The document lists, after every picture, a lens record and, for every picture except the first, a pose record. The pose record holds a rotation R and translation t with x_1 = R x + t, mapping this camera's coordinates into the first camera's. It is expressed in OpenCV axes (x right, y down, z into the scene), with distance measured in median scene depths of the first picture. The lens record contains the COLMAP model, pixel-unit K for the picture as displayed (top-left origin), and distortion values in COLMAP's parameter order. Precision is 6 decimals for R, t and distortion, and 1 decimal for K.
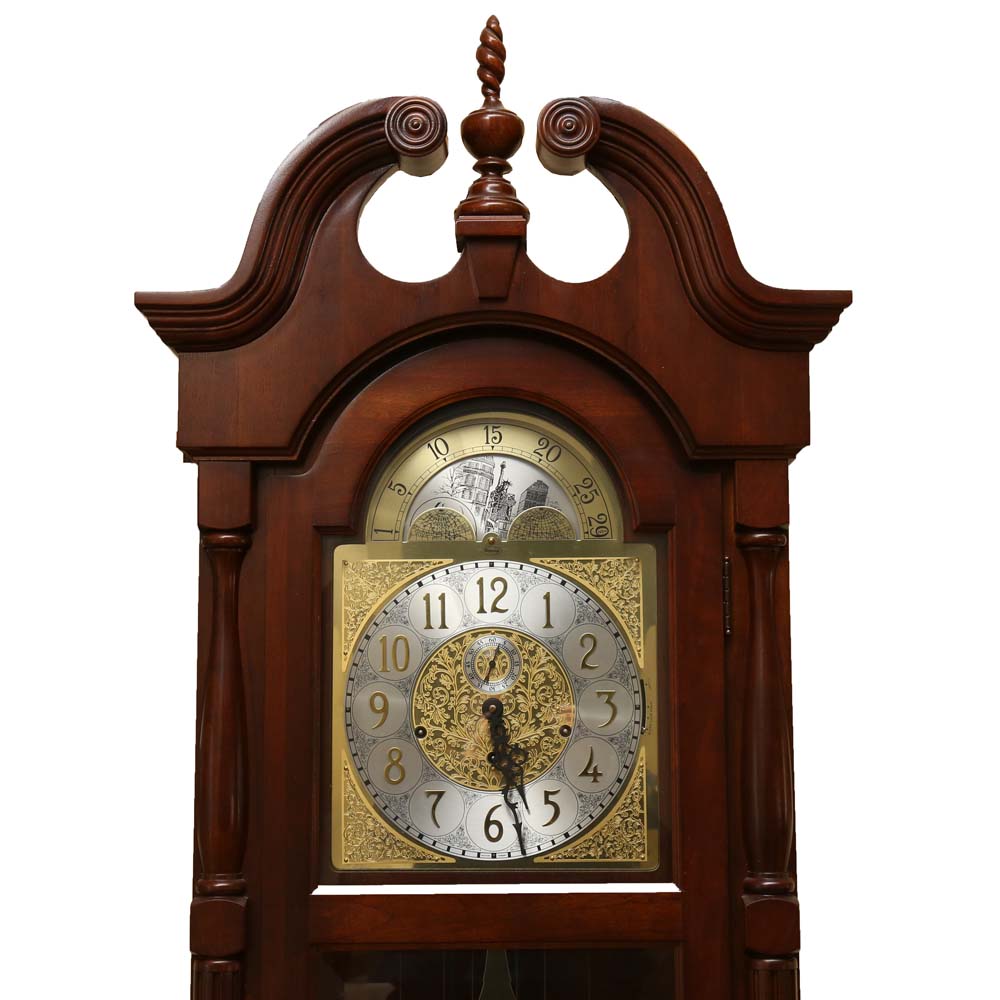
lens RADIAL K [[2152.8, 0, 501.2], [0, 2152.8, 507.4], [0, 0, 1]] dist [0.115450, 0.000000]
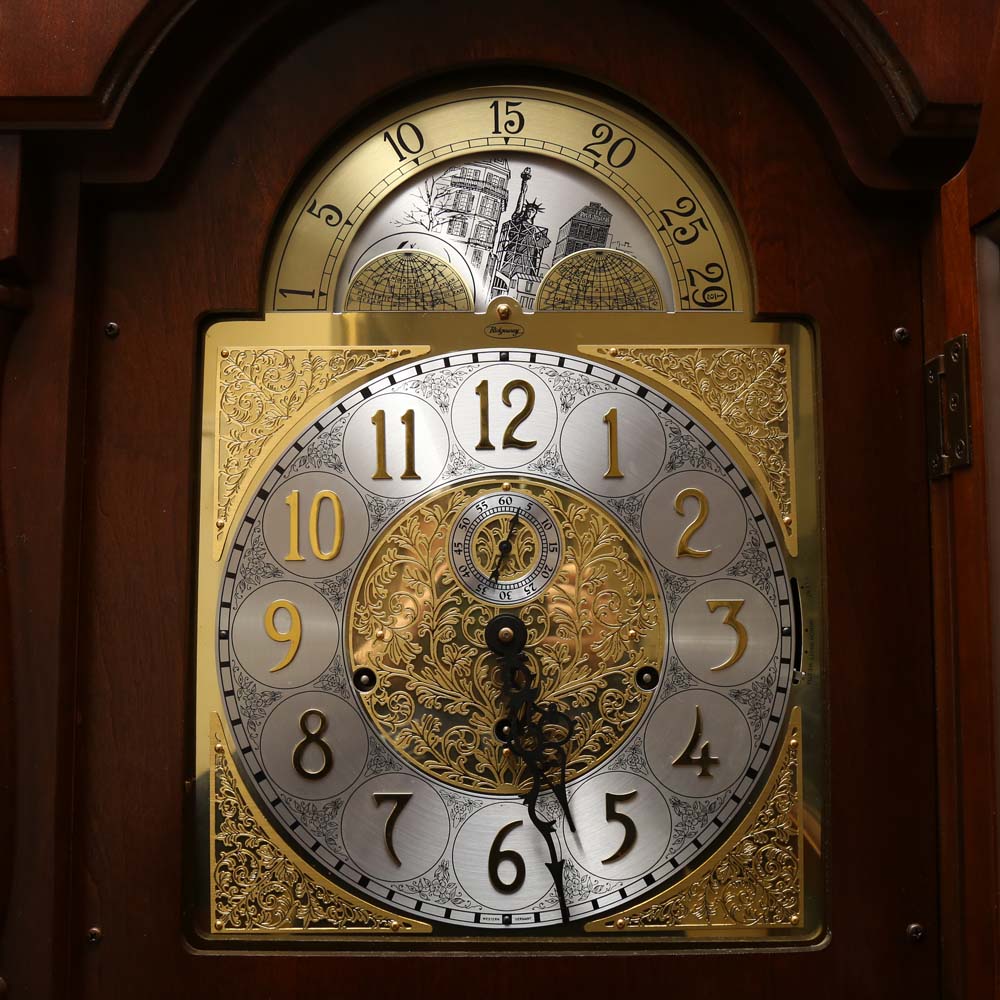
lens RADIAL K [[1209.6, 0, 500.2], [0, 1209.6, 502.4], [0, 0, 1]] dist [-0.103509, 0.000000]
pose [[0.999987, 0.003489, 0.003591, -0.006392], [-0.003481, 0.999991, -0.002336, 0.062819], [-0.003599, 0.002323, 0.999991, 0.713319]]
